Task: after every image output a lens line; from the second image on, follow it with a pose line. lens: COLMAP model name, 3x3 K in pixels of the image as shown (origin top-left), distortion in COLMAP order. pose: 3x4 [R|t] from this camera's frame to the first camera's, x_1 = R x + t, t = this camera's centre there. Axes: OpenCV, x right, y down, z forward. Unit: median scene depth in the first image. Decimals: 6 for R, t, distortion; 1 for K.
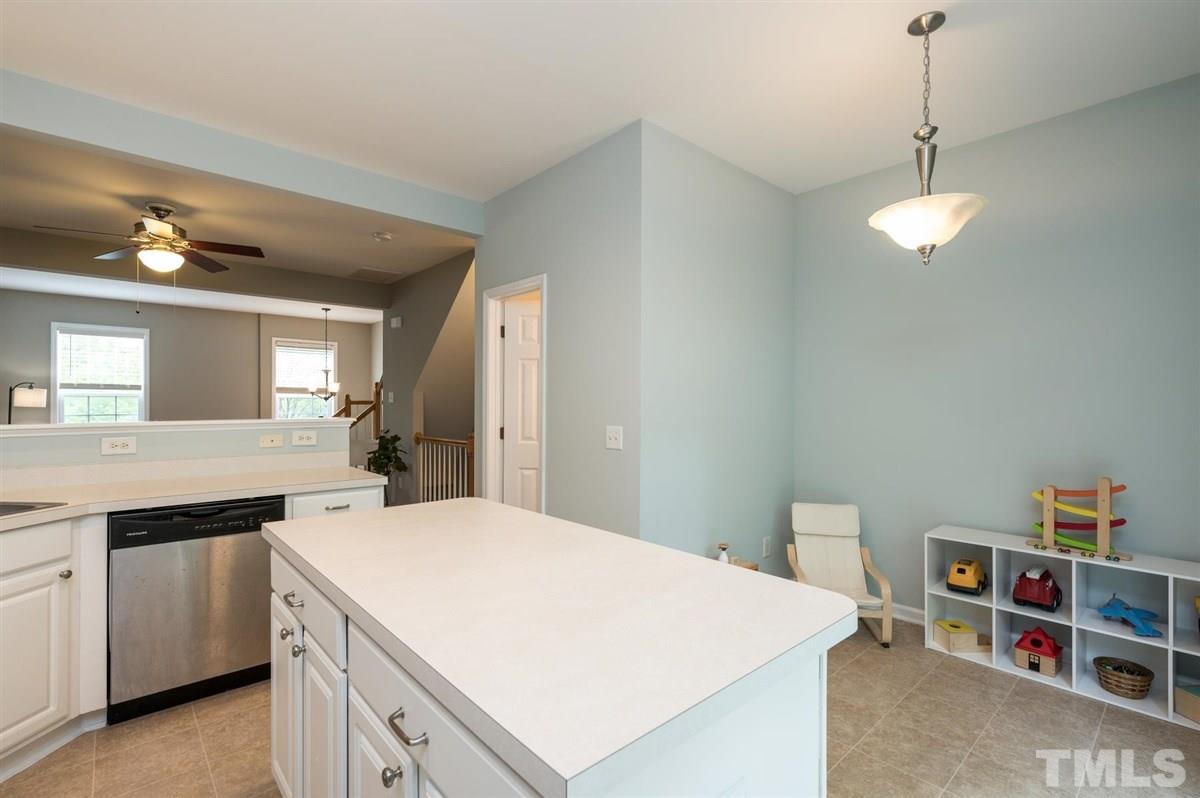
lens RADIAL K [[539.8, 0, 594.2], [0, 539.8, 405.1], [0, 0, 1]] dist [0.001691, -0.000659]
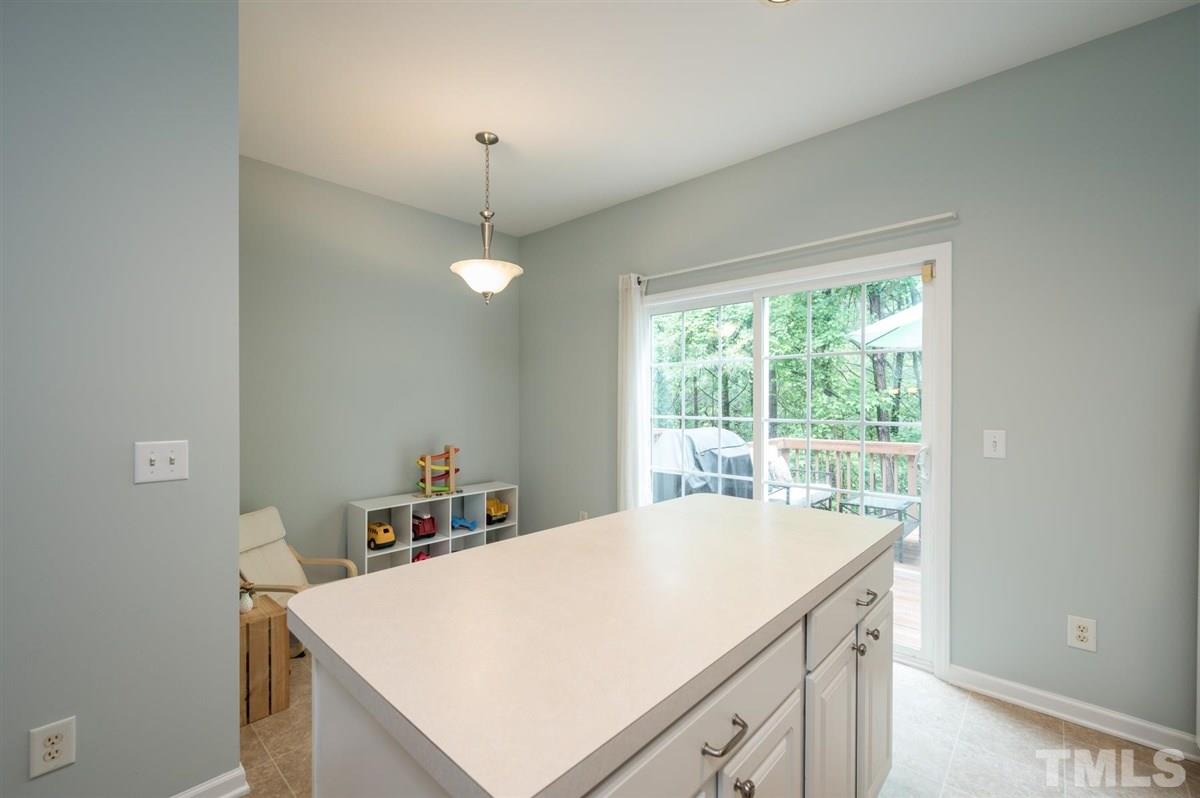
lens RADIAL K [[508.4, 0, 591.8], [0, 508.4, 398.1], [0, 0, 1]] dist [0.005211, -0.000133]
pose [[-0.097057, 0.002819, 0.995275, -0.245092], [0.001473, 0.999995, -0.002689, -0.002030], [-0.995278, 0.001205, -0.097061, 0.269393]]
